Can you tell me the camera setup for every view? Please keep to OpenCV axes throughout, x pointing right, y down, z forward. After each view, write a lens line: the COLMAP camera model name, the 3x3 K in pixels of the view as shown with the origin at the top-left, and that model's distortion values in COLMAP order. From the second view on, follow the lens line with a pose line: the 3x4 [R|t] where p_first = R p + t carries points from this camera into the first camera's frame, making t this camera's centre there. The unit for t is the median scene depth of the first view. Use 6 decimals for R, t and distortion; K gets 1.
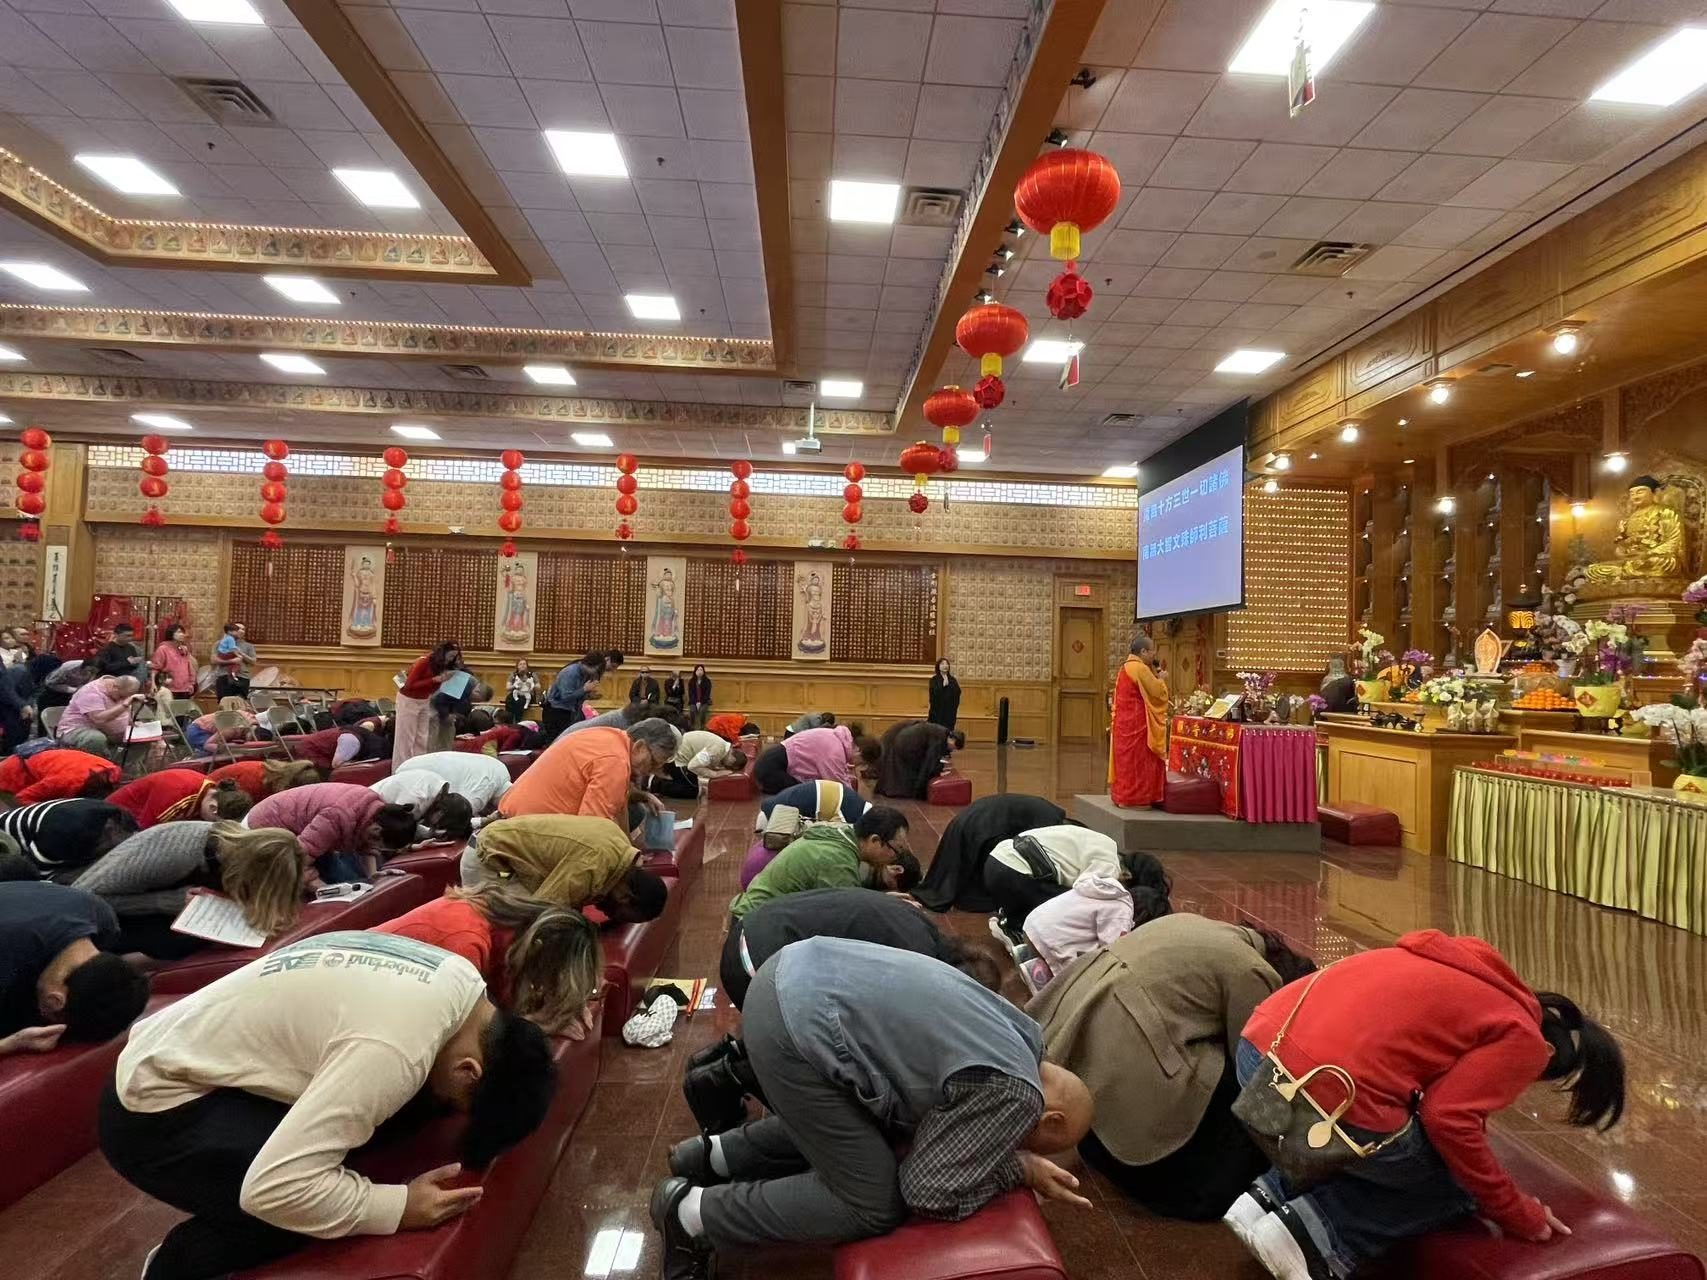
lens RADIAL K [[749.2, 0, 853.5], [0, 749.2, 640.0], [0, 0, 1]] dist [0.020158, -0.000019]
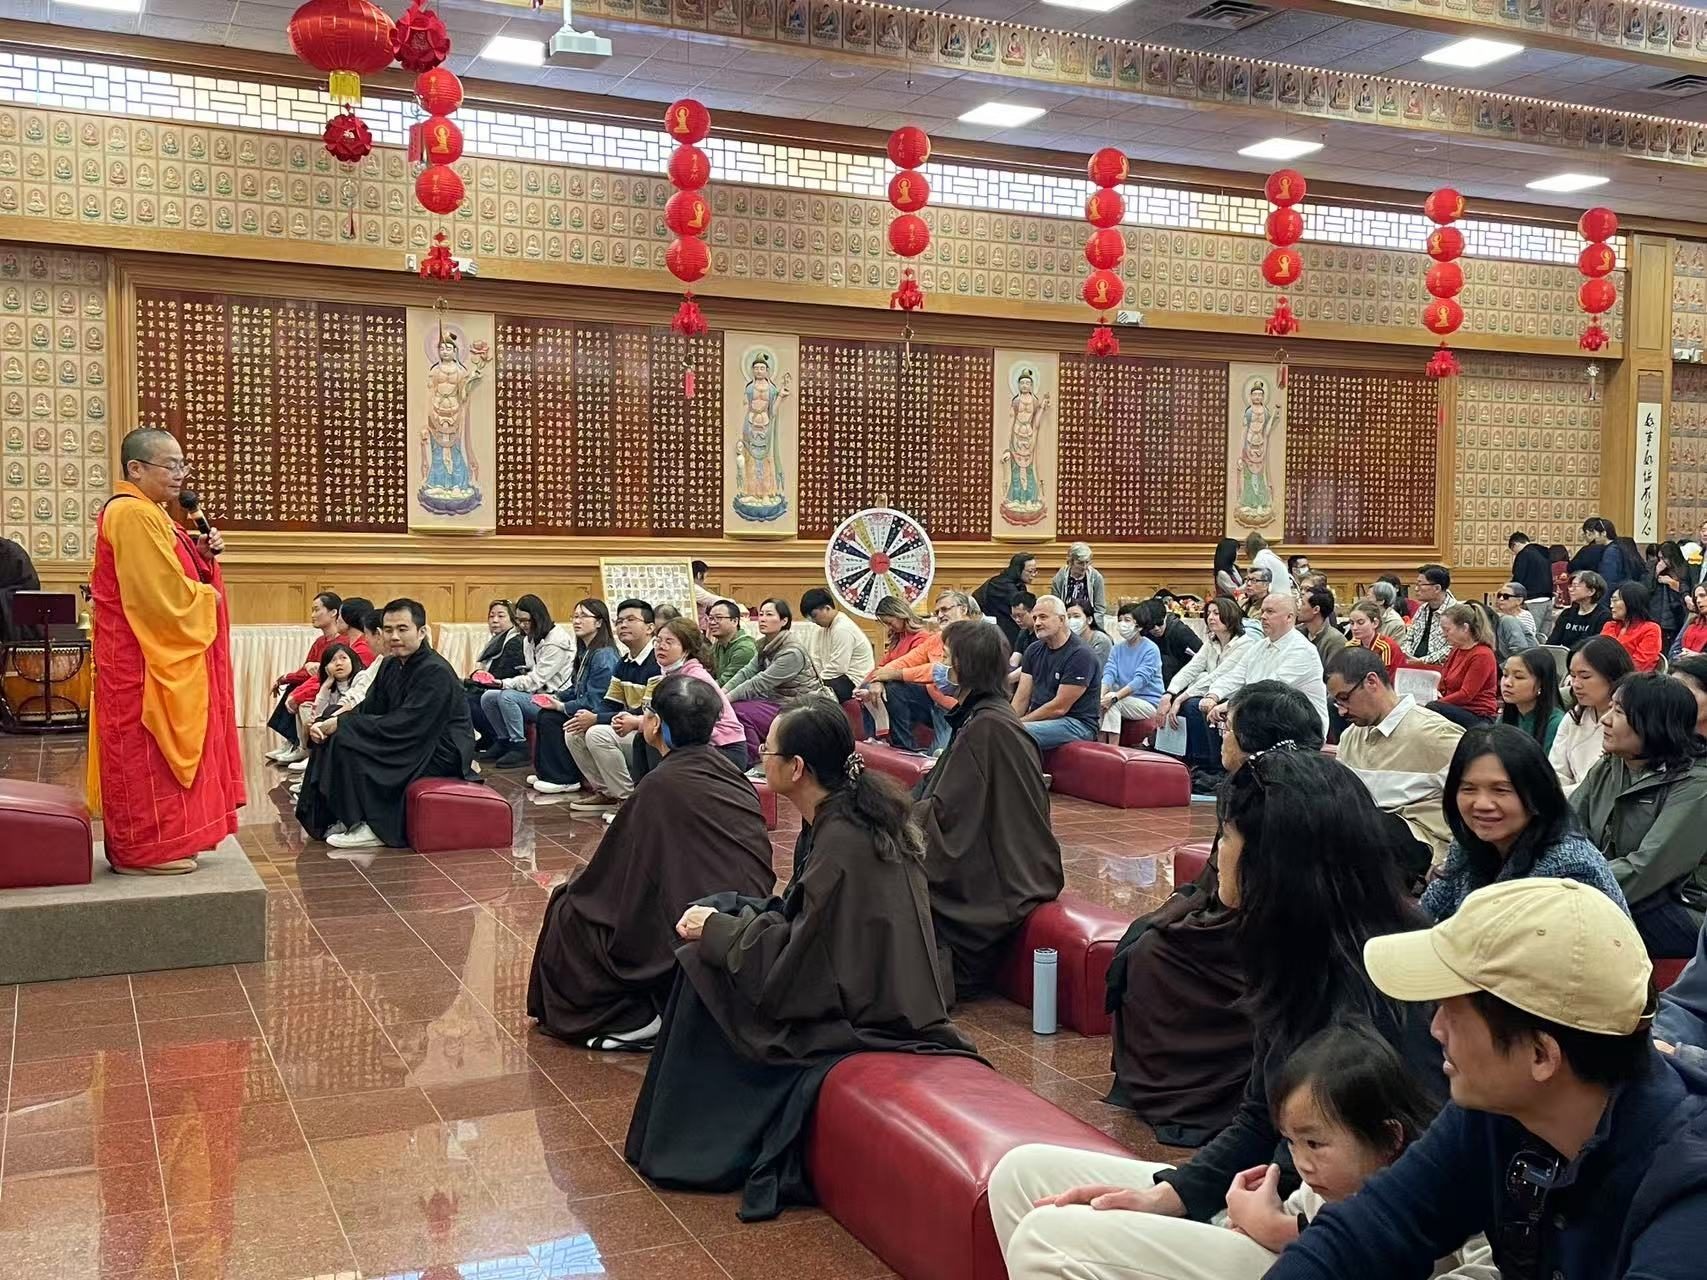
lens RADIAL K [[1643.3, 0, 853.5], [0, 1643.3, 640.0], [0, 0, 1]] dist [0.137831, -0.262840]
pose [[0.925057, -0.044889, 0.377166, -0.607620], [0.007065, 0.994854, 0.101074, -0.019850], [-0.379762, -0.090835, 0.920614, -0.015320]]
